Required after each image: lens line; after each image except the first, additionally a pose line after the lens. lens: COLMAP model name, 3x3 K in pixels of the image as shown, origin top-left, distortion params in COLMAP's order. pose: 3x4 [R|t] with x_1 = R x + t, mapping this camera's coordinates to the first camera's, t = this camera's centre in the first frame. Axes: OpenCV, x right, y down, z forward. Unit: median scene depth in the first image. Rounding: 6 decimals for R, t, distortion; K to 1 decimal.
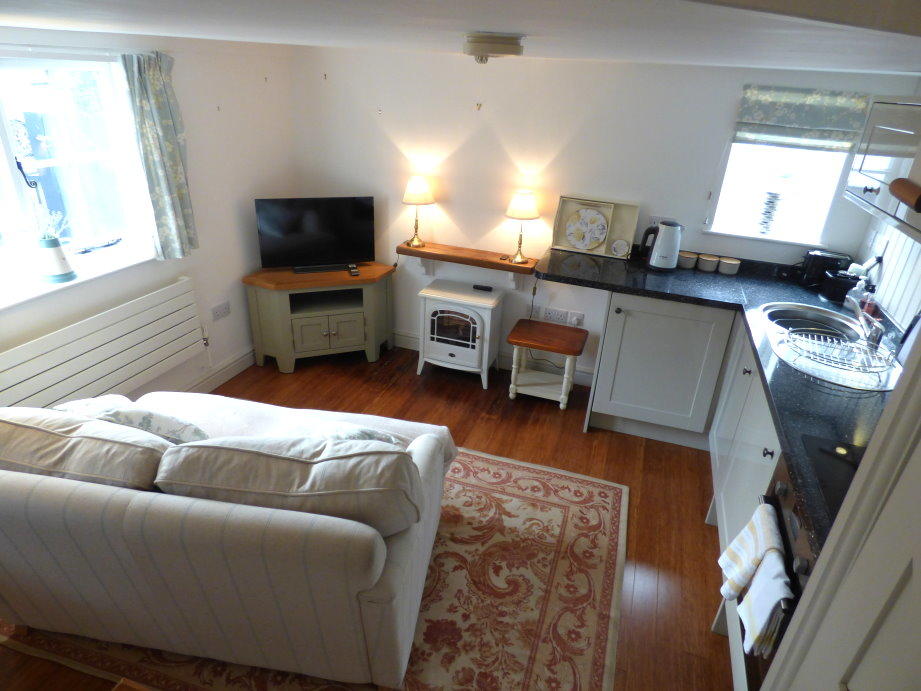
lens RADIAL K [[565.1, 0, 464.2], [0, 565.1, 343.4], [0, 0, 1]] dist [0.000451, -0.020782]
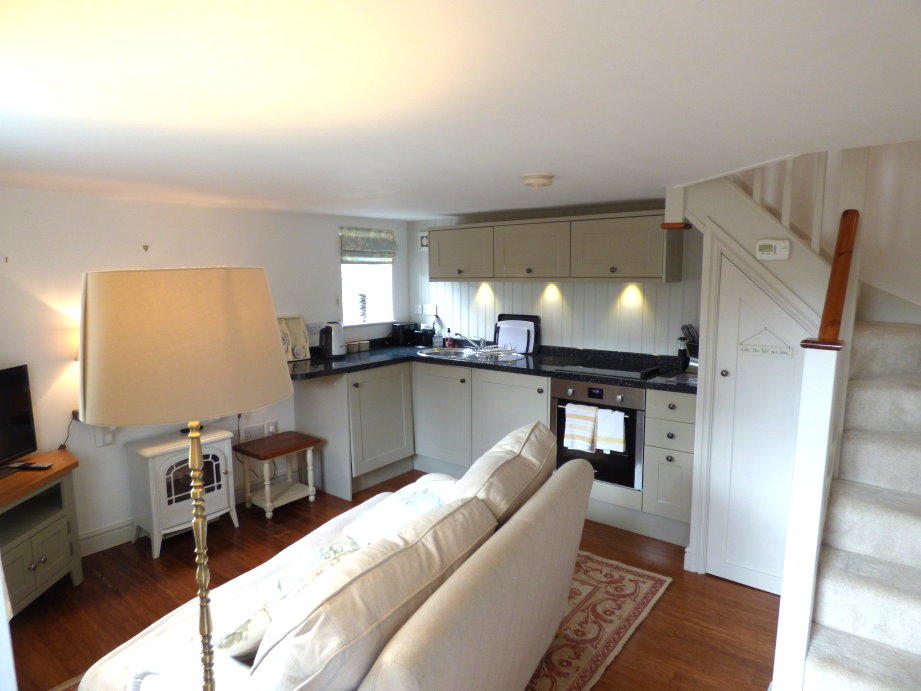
lens RADIAL K [[565.1, 0, 464.2], [0, 565.1, 343.4], [0, 0, 1]] dist [0.000451, -0.020782]
pose [[0.330678, -0.171075, 0.928109, -0.851719], [0.433482, 0.901087, 0.011648, -0.053657], [-0.838299, 0.398467, 0.372128, 0.288785]]
